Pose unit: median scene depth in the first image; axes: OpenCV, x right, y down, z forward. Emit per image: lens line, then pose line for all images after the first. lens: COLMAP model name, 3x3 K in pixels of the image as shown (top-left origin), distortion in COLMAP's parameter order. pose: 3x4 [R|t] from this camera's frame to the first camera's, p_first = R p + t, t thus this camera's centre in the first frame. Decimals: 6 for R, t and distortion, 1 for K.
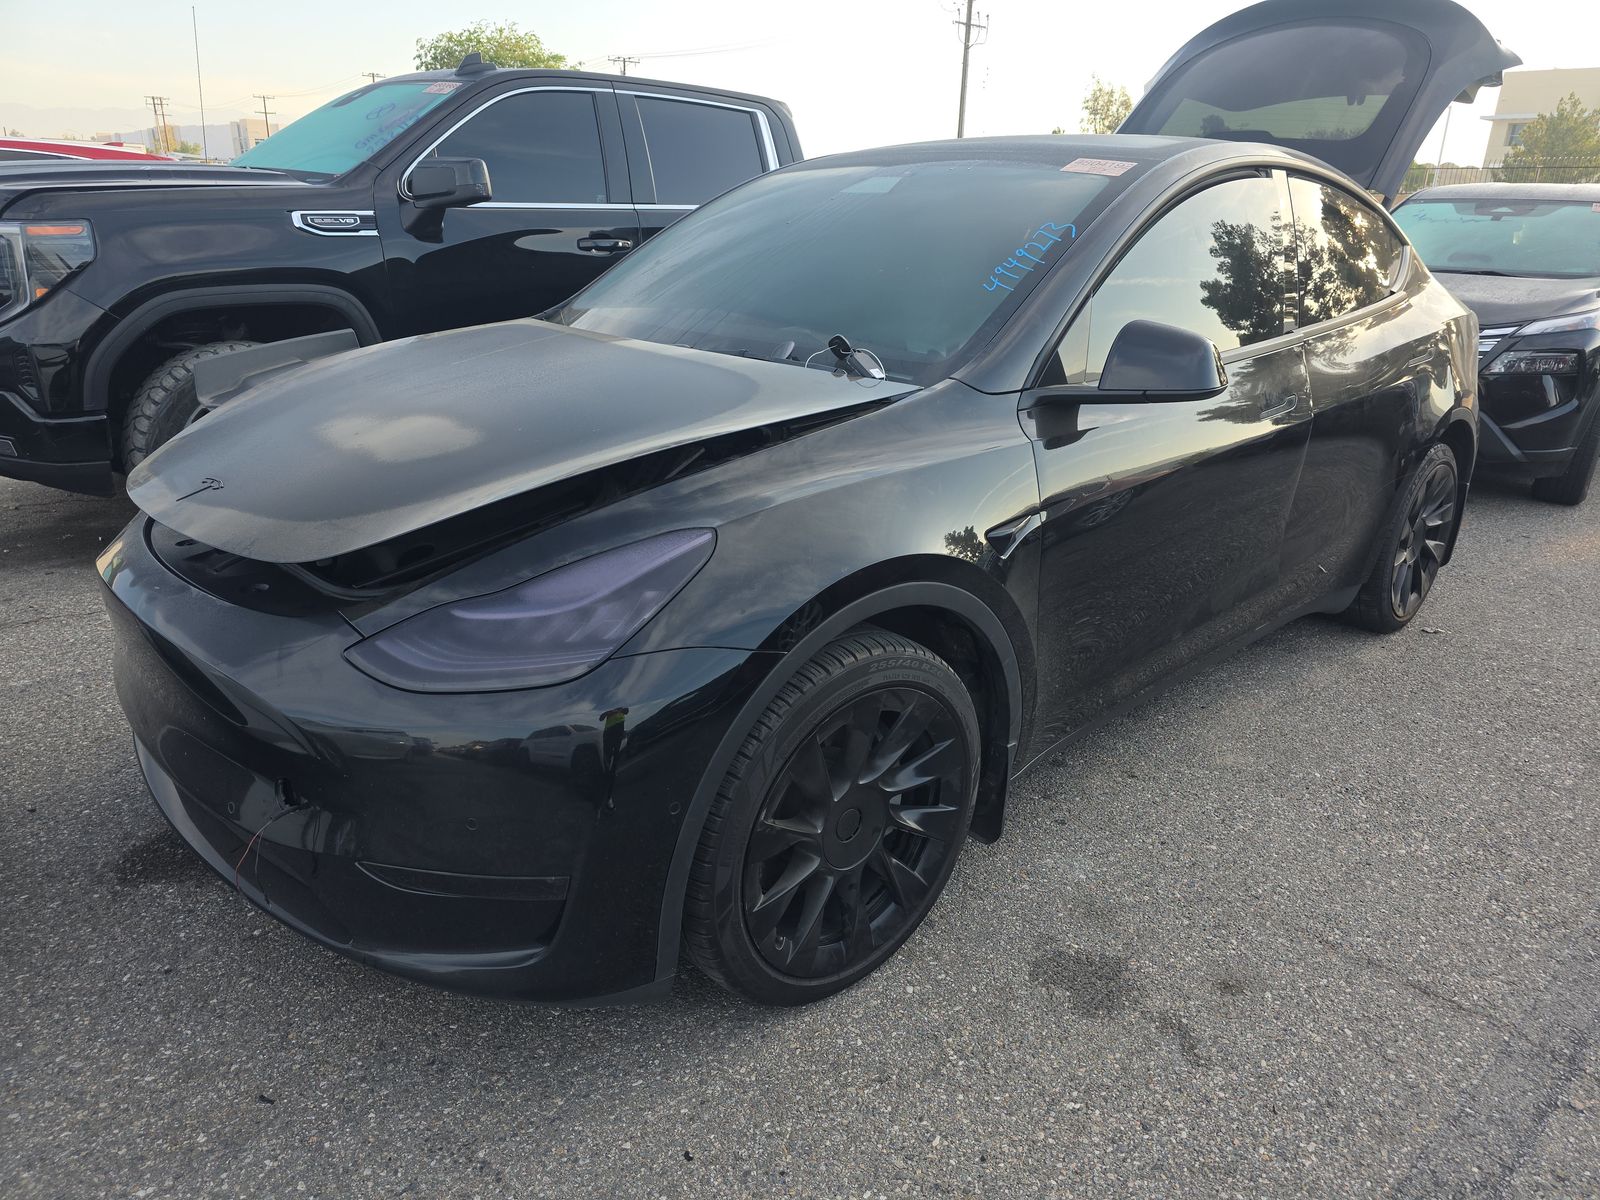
lens RADIAL K [[1068.3, 0, 800.0], [0, 1068.3, 600.0], [0, 0, 1]] dist [0.032013, -0.021795]
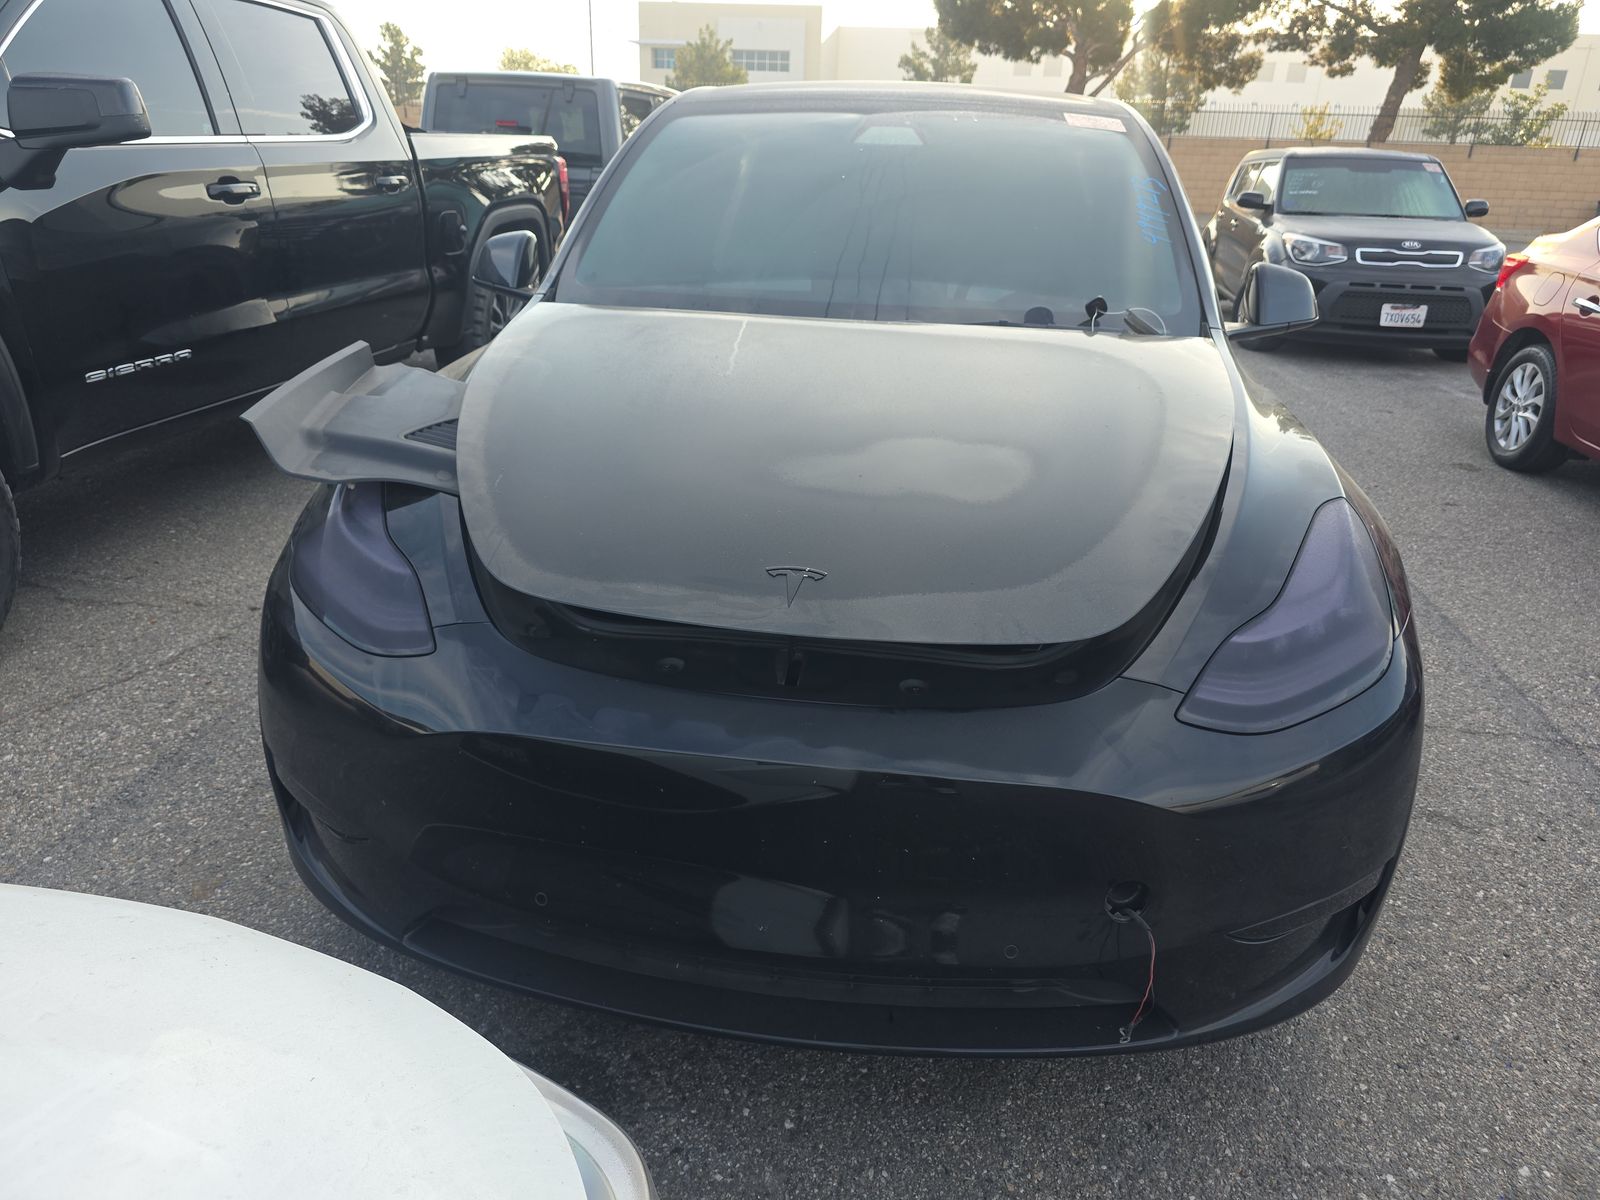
lens RADIAL K [[1068.3, 0, 800.0], [0, 1068.3, 600.0], [0, 0, 1]] dist [0.032013, -0.021795]
pose [[0.793506, -0.244502, 0.557286, -0.828652], [0.206437, 0.969589, 0.131454, -0.159618], [-0.572479, 0.010735, 0.819849, 0.346741]]
